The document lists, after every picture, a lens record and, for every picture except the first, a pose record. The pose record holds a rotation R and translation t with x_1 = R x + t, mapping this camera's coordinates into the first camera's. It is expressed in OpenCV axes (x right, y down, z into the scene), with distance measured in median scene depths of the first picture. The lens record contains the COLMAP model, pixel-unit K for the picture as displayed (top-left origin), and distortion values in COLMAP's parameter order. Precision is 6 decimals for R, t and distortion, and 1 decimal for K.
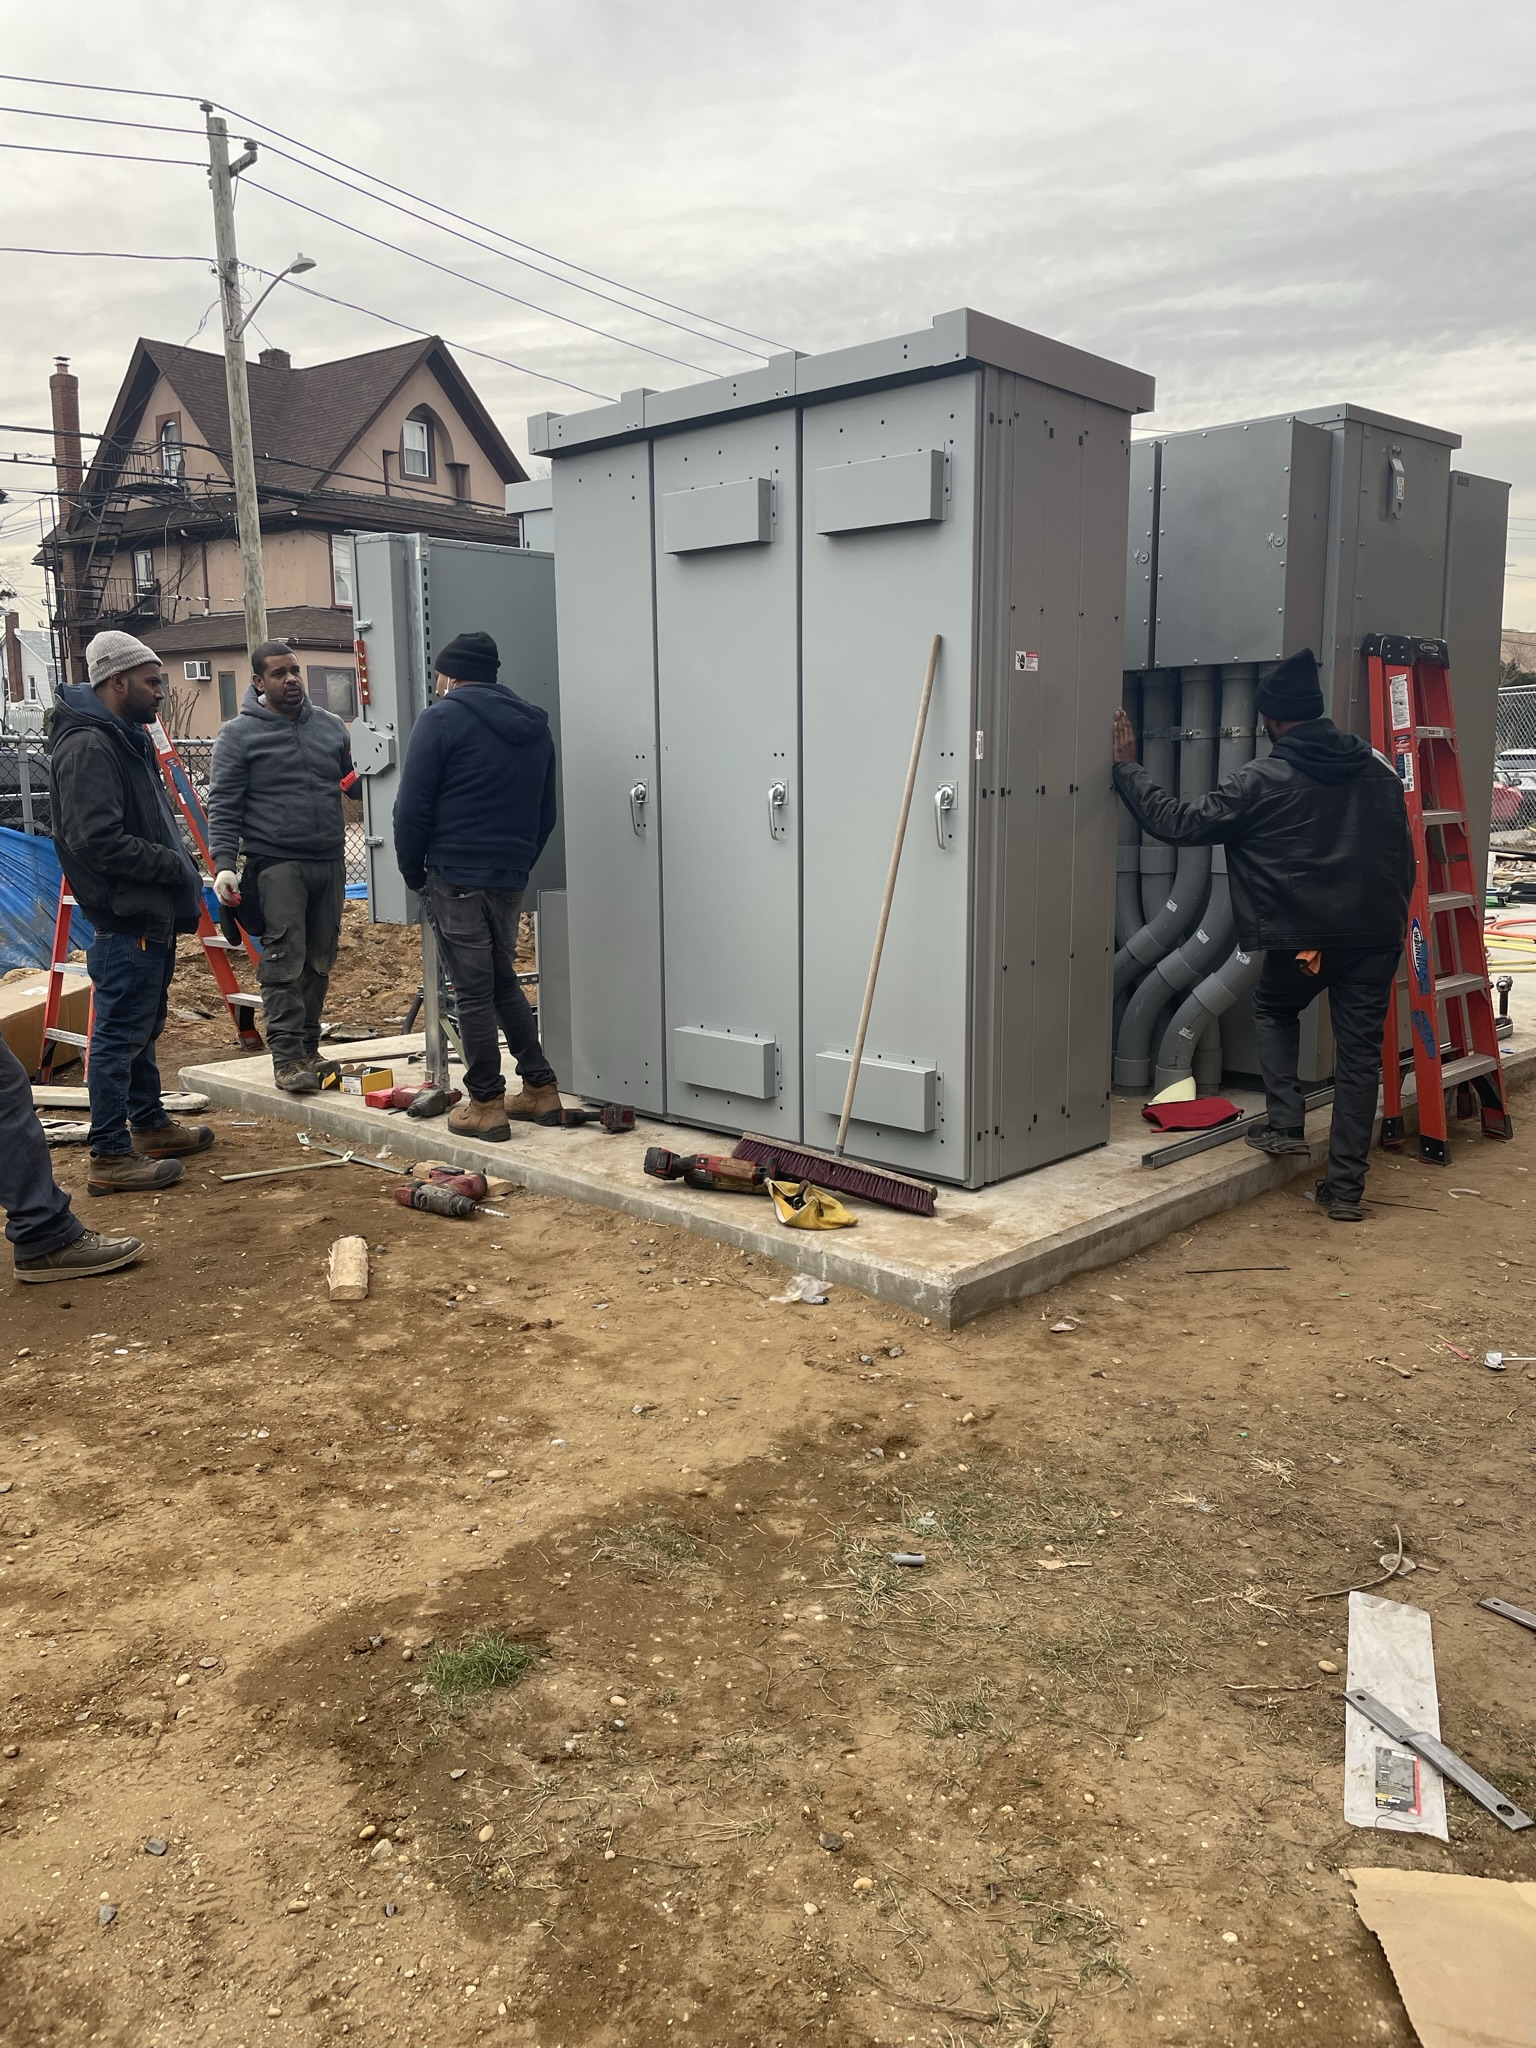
lens RADIAL K [[1548.1, 0, 753.5], [0, 1548.1, 1024.9], [0, 0, 1]] dist [0.072418, -0.082924]
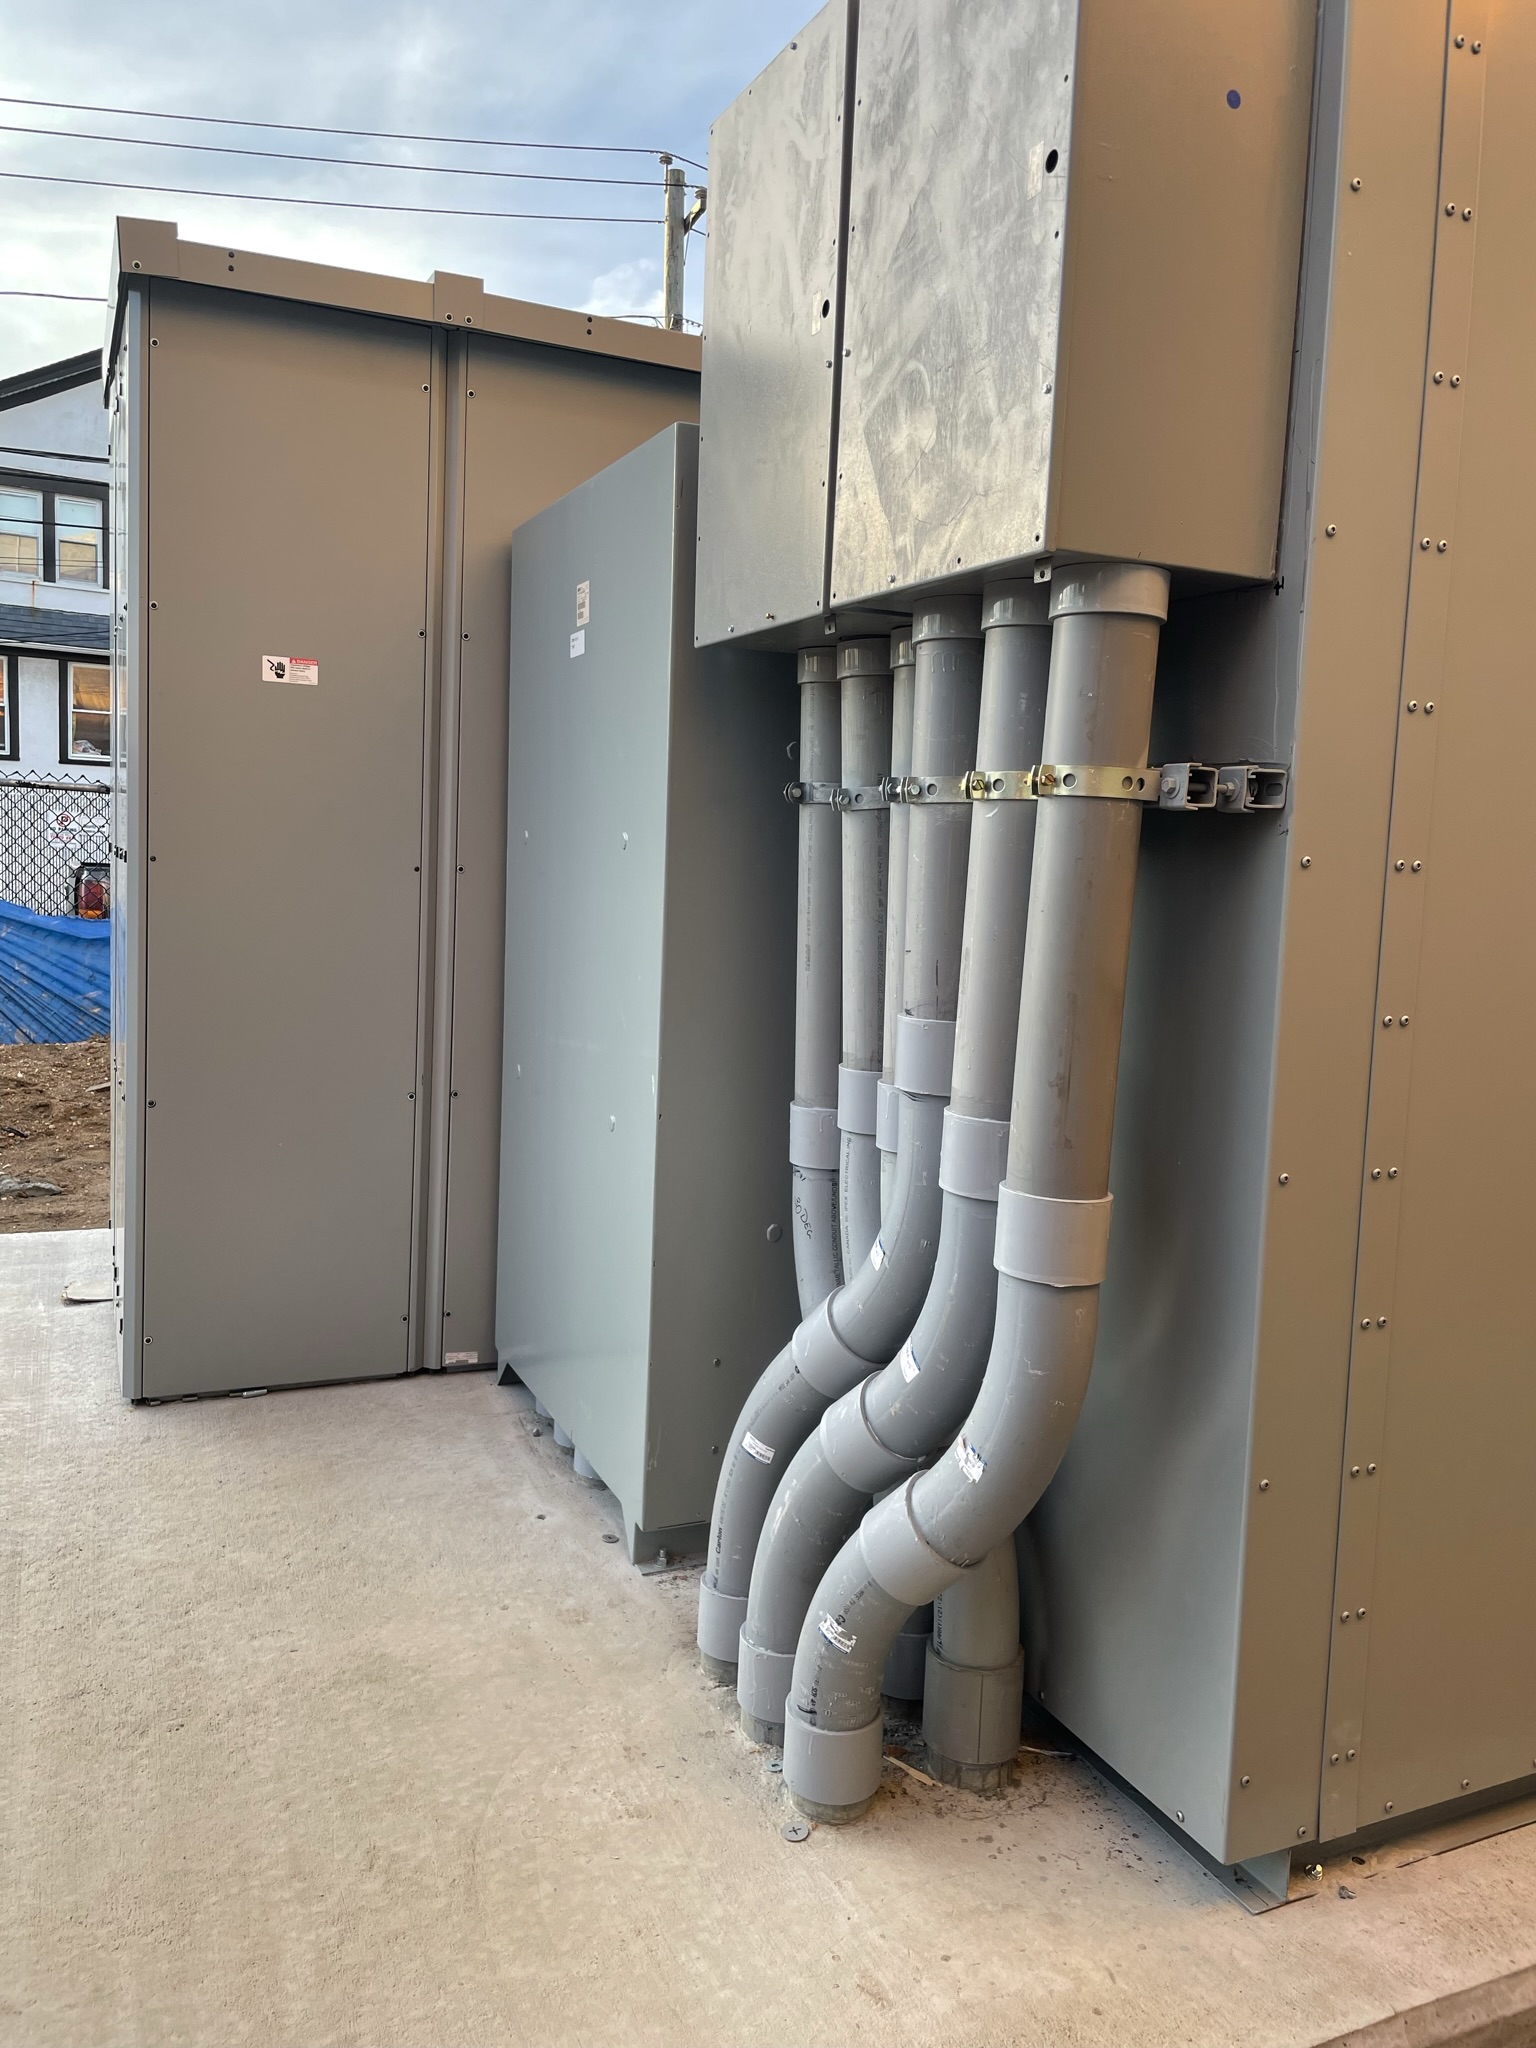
lens RADIAL K [[1548.1, 0, 776.1], [0, 1548.1, 1037.4], [0, 0, 1]] dist [0.072418, -0.082924]
pose [[0.937798, 0.087126, -0.336070, 0.429719], [-0.103399, 0.994163, -0.030796, -0.138501], [0.331425, 0.063630, 0.941333, 0.775718]]
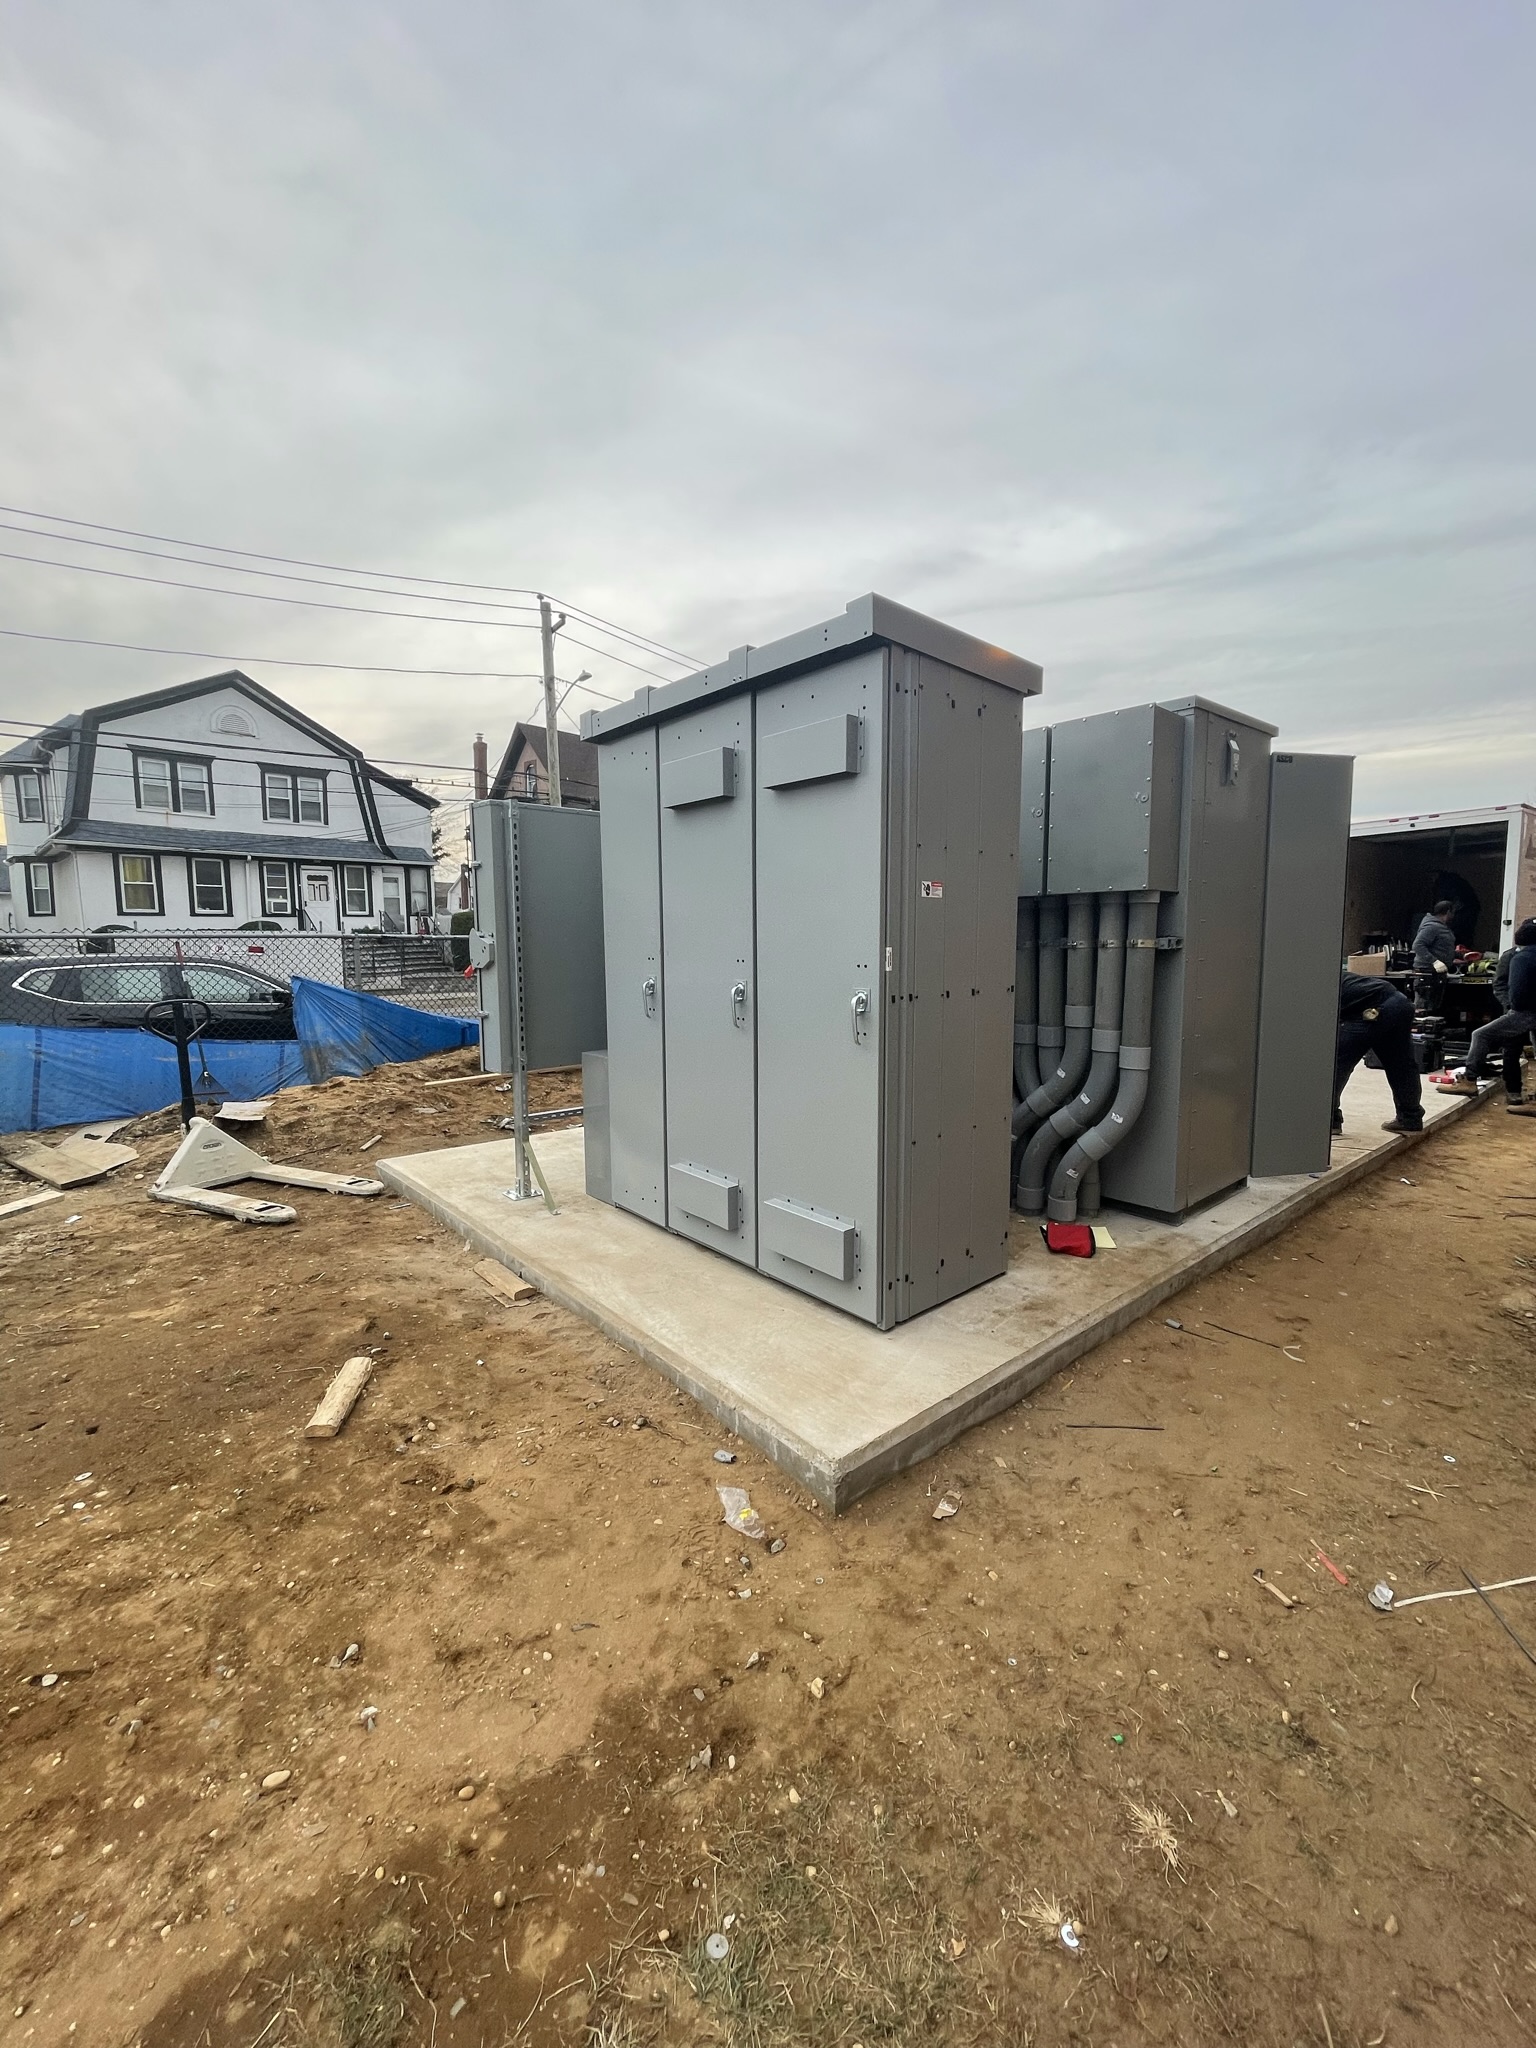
lens RADIAL K [[830.6, 0, 776.0], [0, 830.6, 1037.5], [0, 0, 1]] dist [-0.001822, 0.001563]
pose [[0.996429, 0.015178, -0.083055, 0.106889], [-0.019419, 0.998535, -0.050497, -0.082152], [0.082167, 0.051930, 0.995265, 0.347574]]
